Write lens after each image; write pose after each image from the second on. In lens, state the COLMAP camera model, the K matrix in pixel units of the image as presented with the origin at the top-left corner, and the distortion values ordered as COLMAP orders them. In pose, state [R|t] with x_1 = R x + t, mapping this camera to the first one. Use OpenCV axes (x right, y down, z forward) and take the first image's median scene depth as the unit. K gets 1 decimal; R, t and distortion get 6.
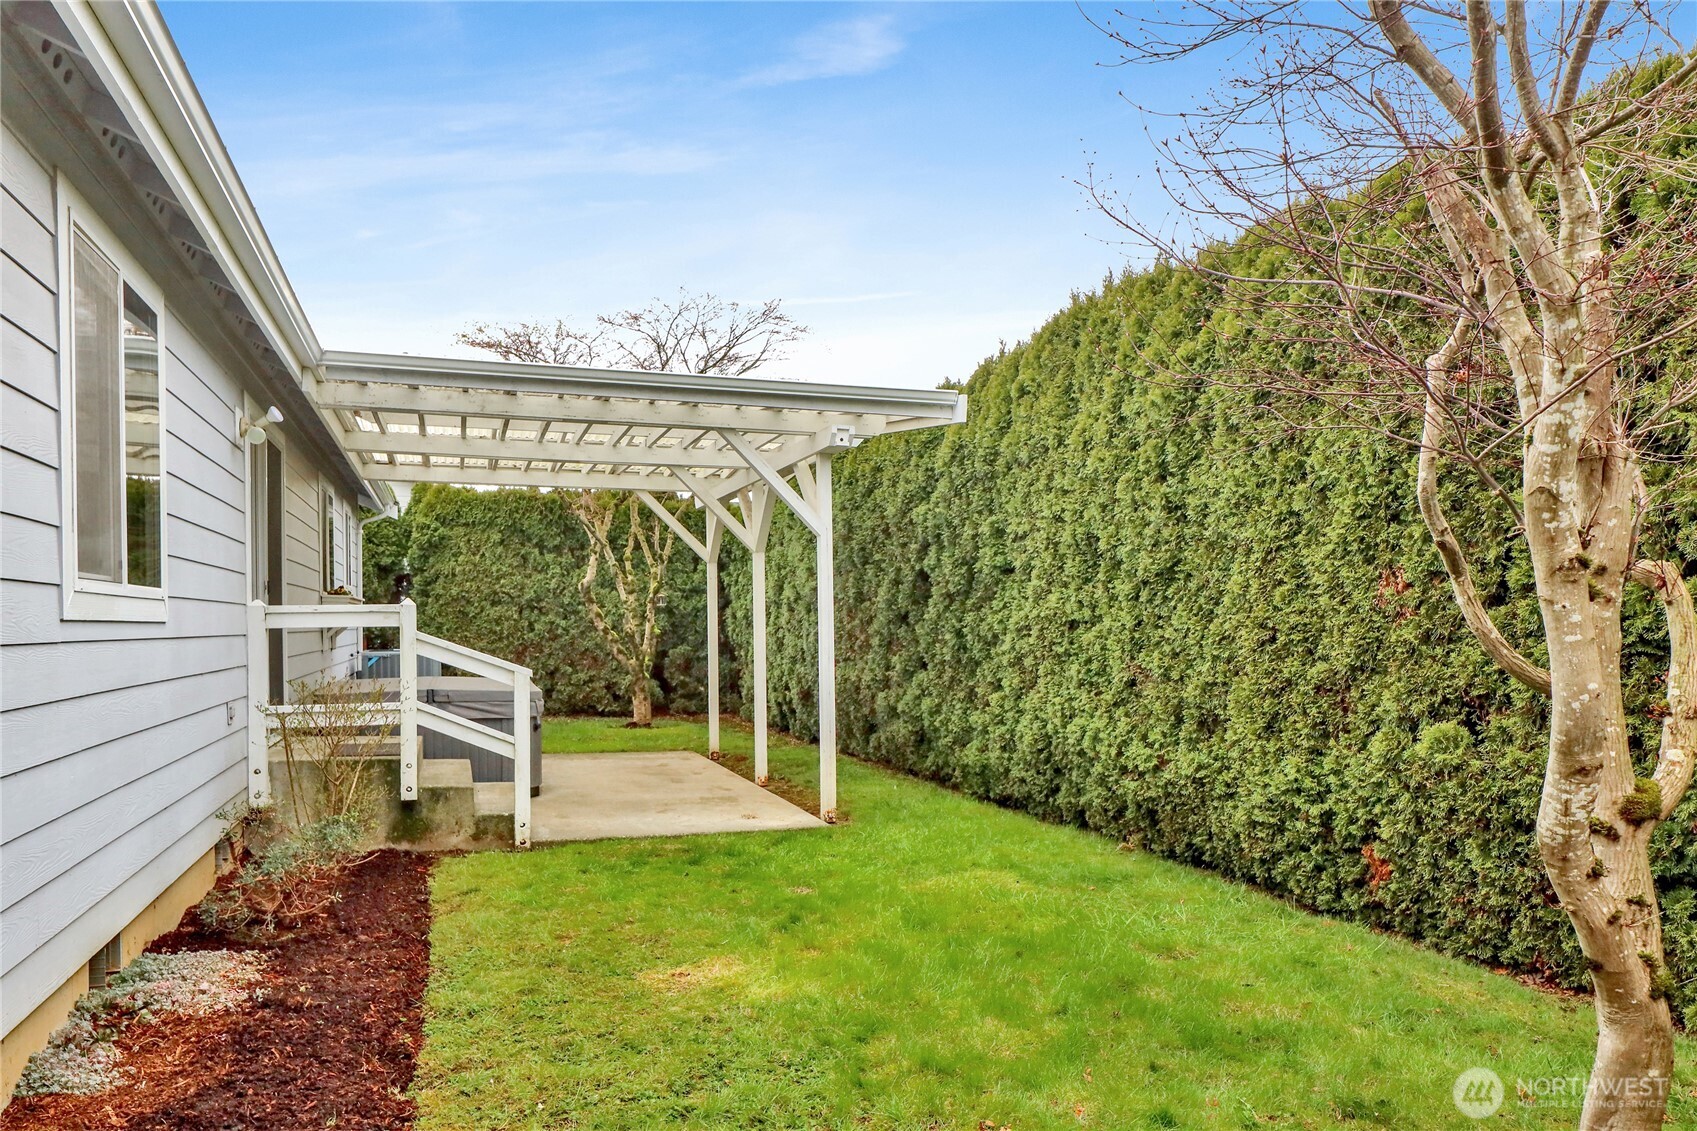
lens RADIAL K [[1146.7, 0, 843.6], [0, 1146.7, 620.6], [0, 0, 1]] dist [0.000055, -0.000128]
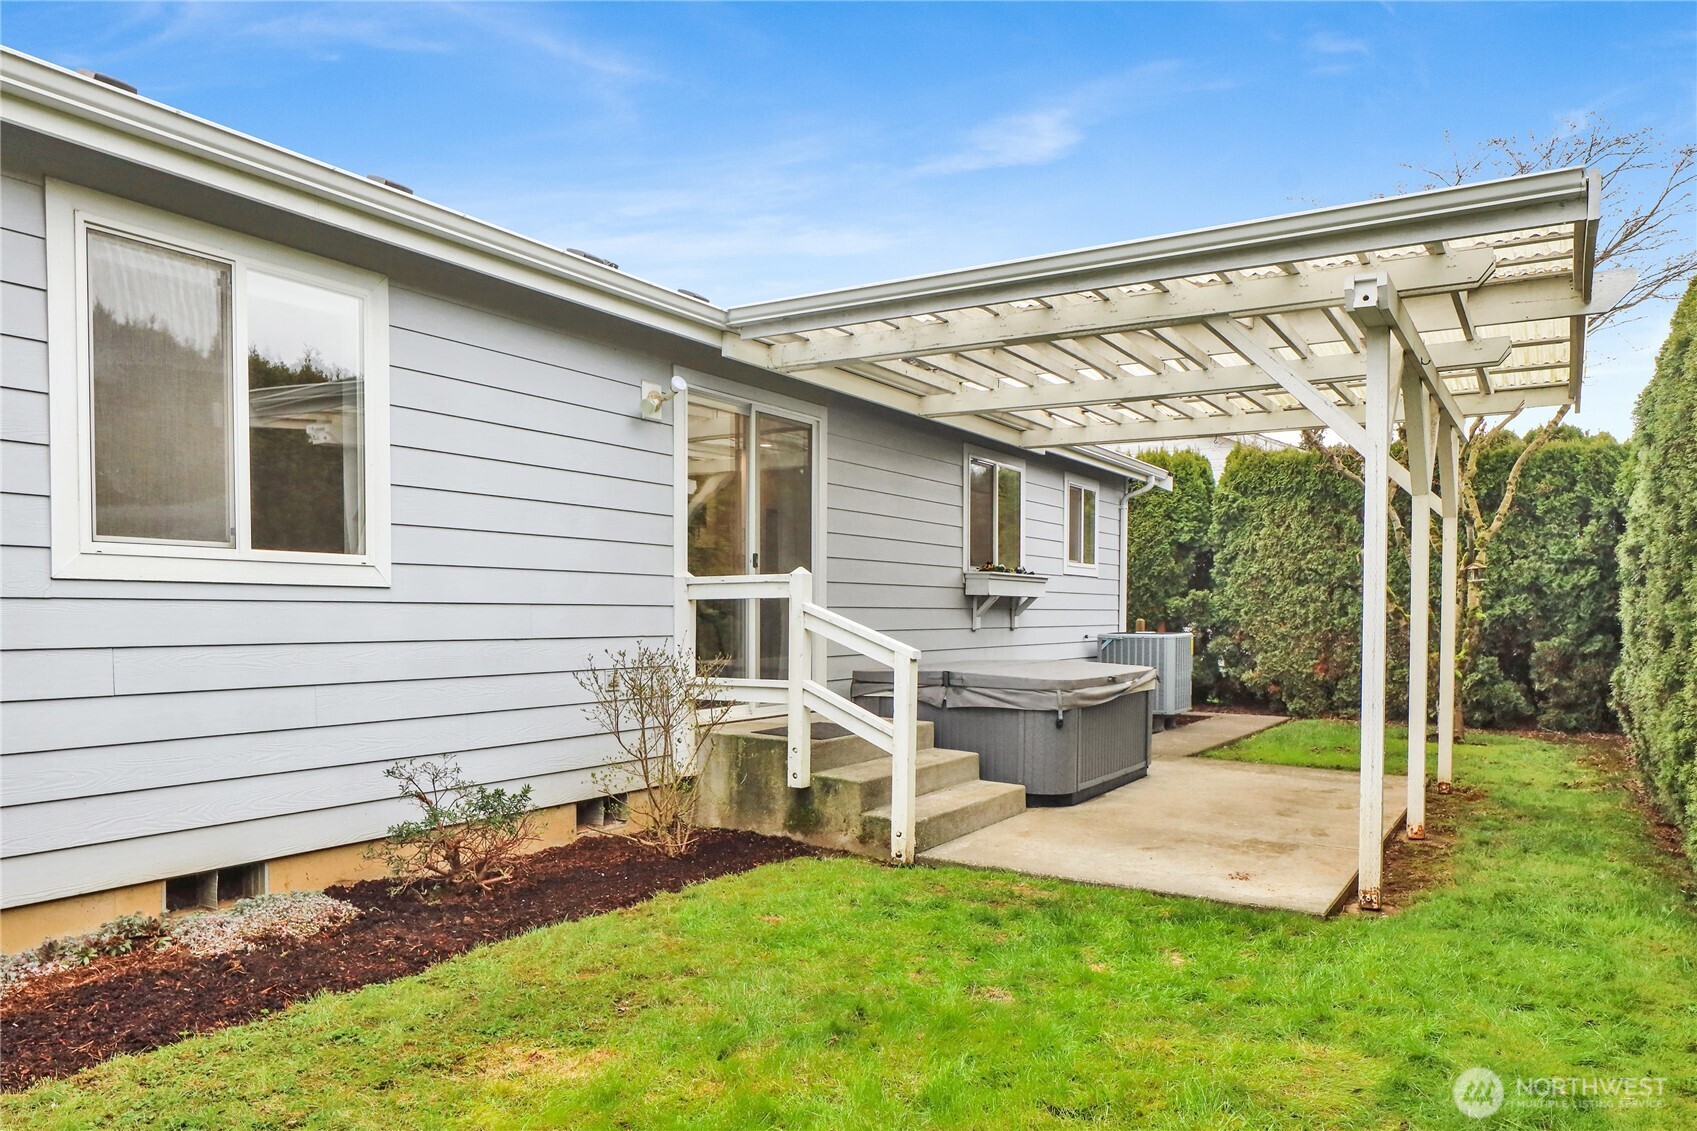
lens RADIAL K [[1157.9, 0, 847.1], [0, 1157.9, 642.7], [0, 0, 1]] dist [-0.001911, -0.000413]
pose [[0.635029, 0.027427, -0.772002, 0.152392], [-0.005248, 0.999500, 0.031193, 0.004982], [0.772471, -0.015757, 0.634855, 0.189992]]
